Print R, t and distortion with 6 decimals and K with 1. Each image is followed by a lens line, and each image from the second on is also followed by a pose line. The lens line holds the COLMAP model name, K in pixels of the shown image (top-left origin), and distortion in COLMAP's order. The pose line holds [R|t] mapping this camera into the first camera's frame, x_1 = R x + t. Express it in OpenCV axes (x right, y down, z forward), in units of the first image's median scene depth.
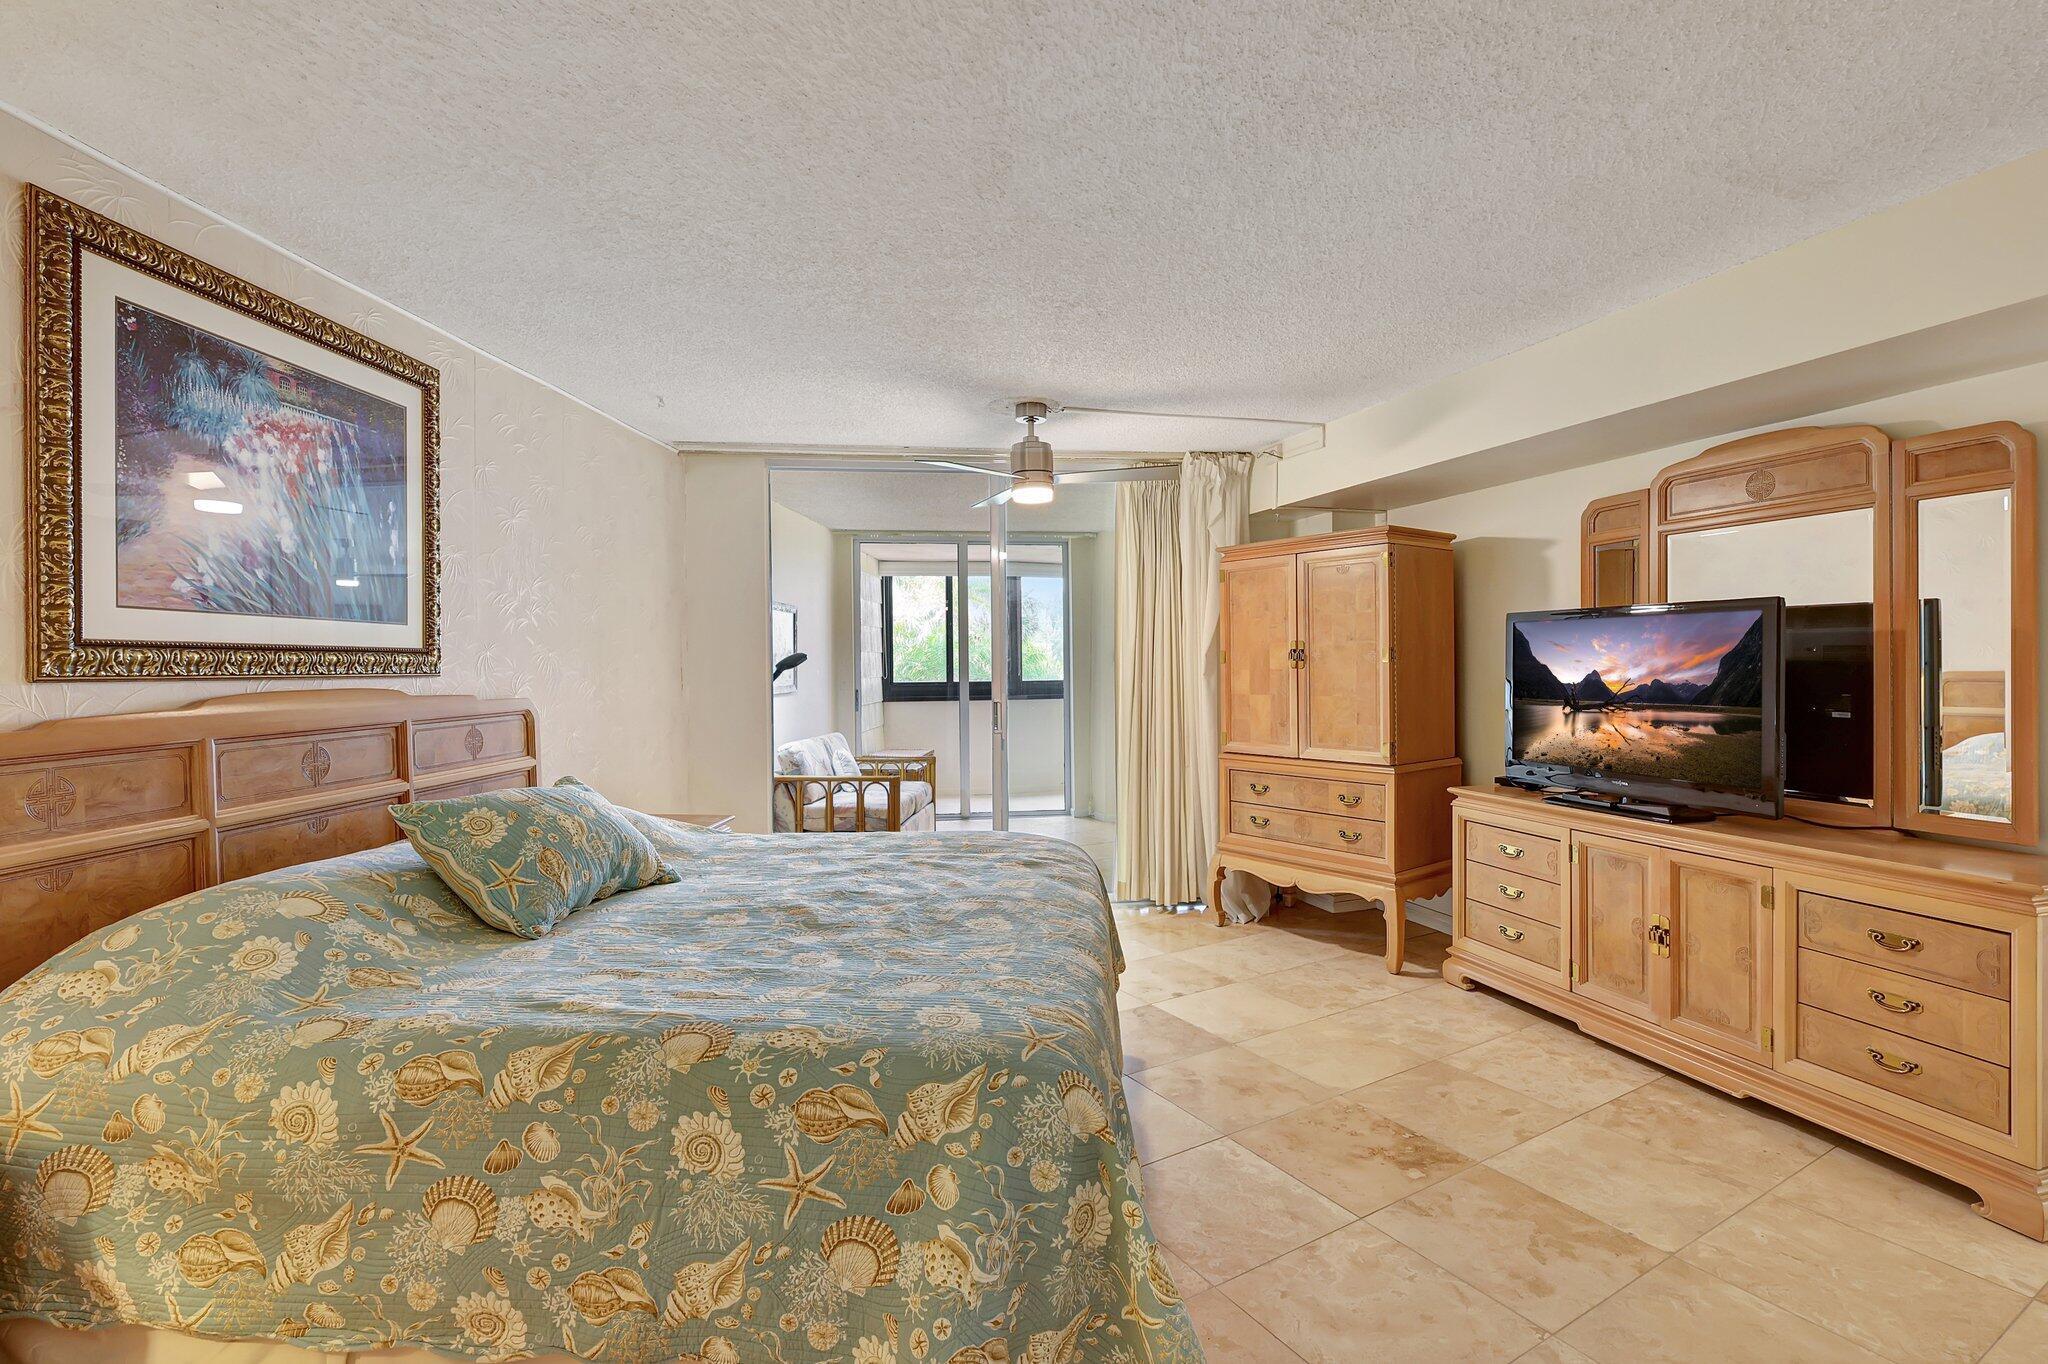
lens RADIAL K [[956.0, 0, 1023.6], [0, 956.0, 687.7], [0, 0, 1]] dist [-0.001364, 0.000067]
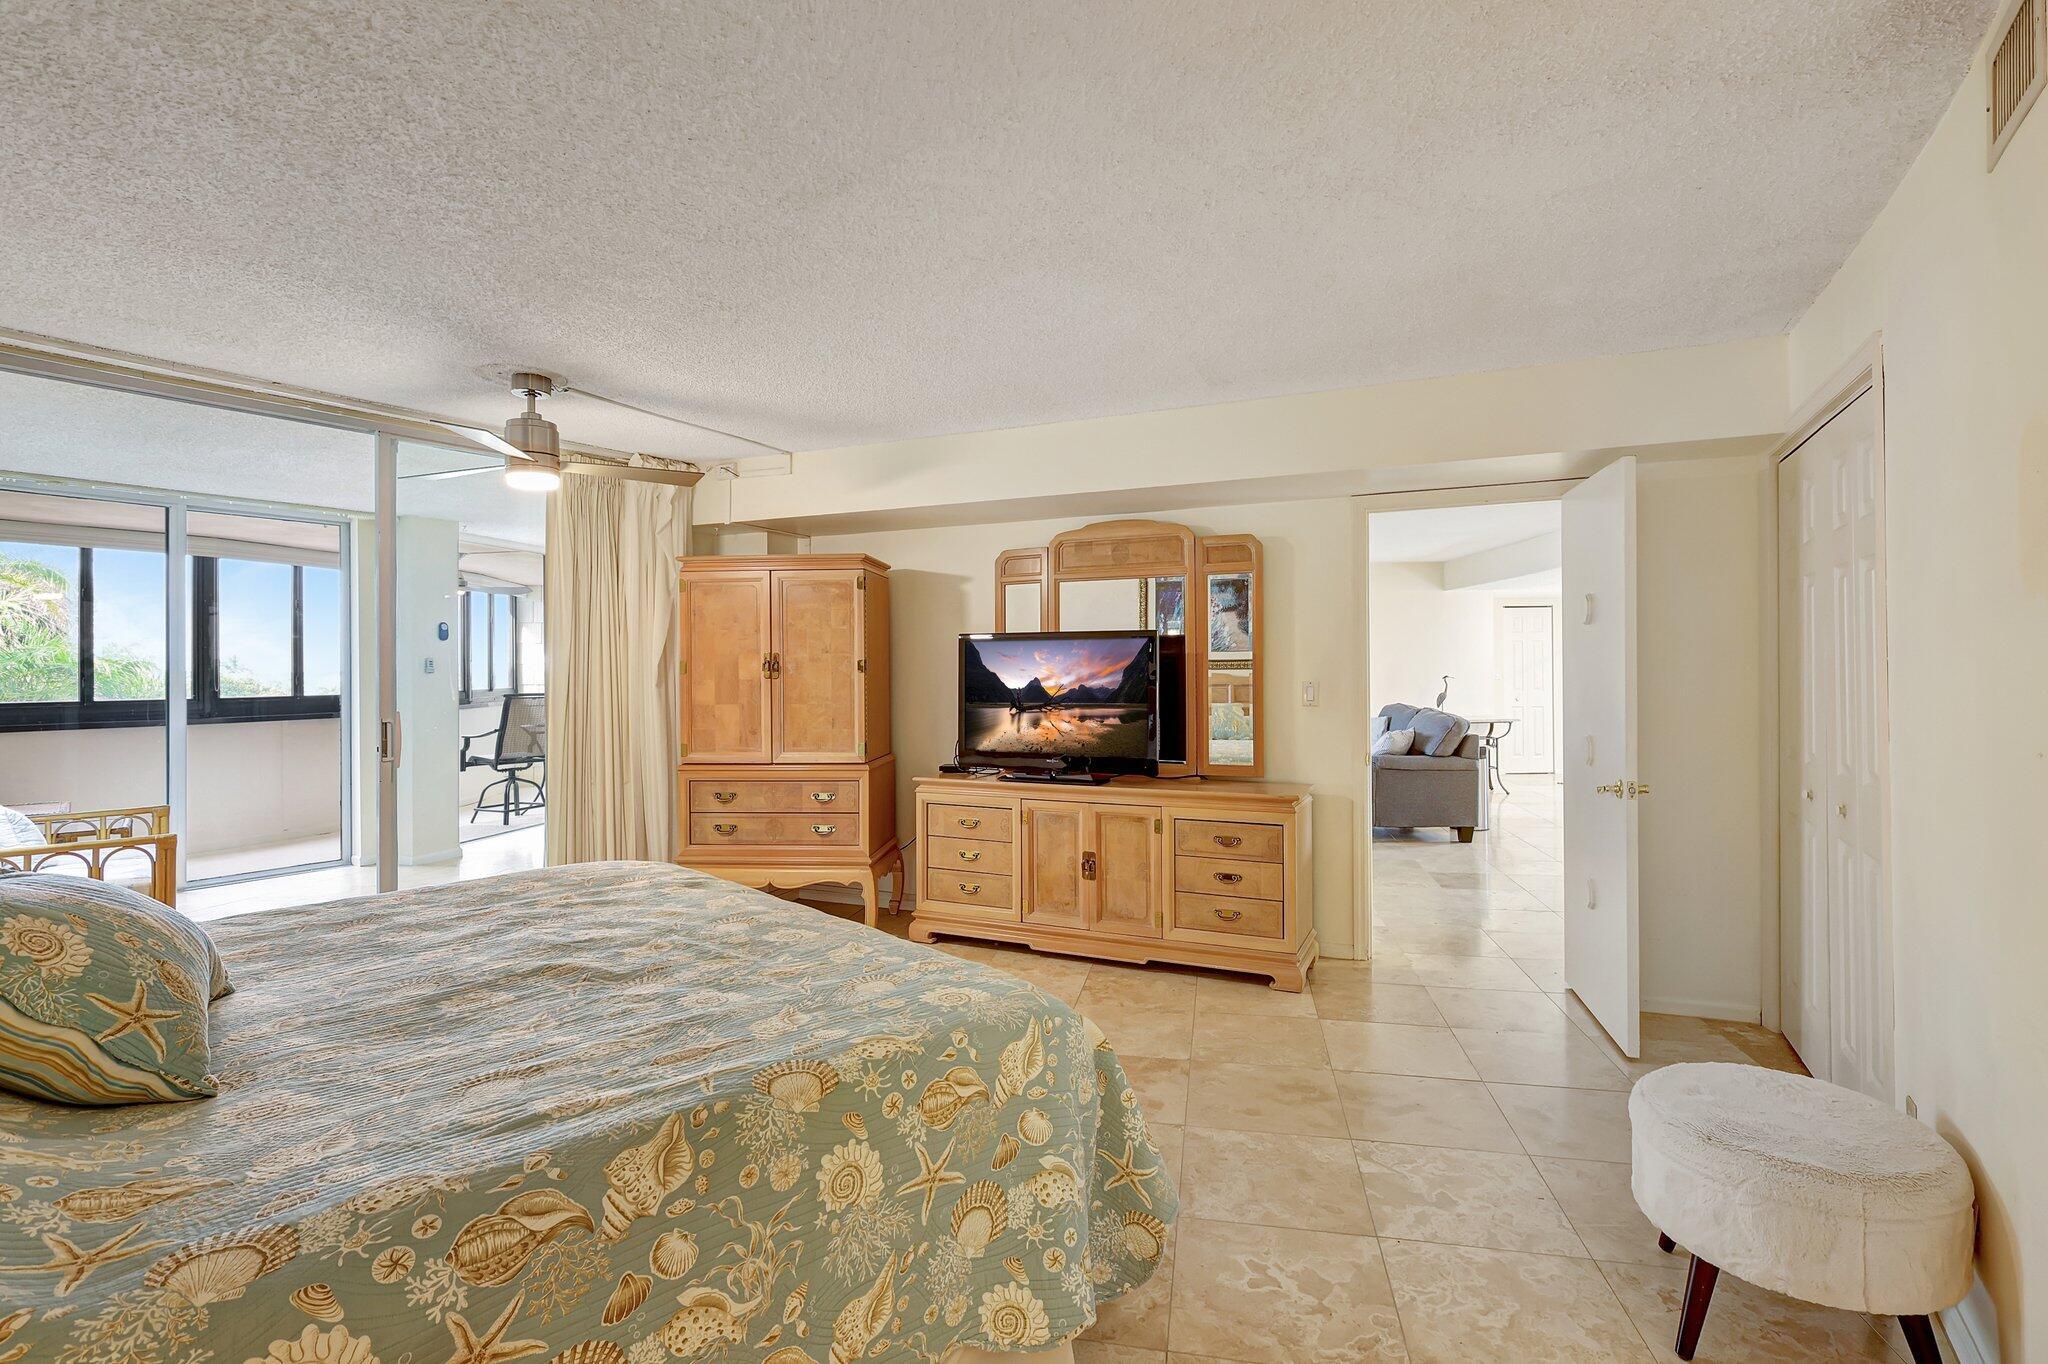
lens RADIAL K [[973.8, 0, 1012.0], [0, 973.8, 687.4], [0, 0, 1]] dist [0.001081, 0.000457]
pose [[0.671168, -0.009706, 0.741242, -0.500718], [0.019665, 0.999796, -0.004715, -0.000202], [-0.741045, 0.017741, 0.671221, 0.117343]]
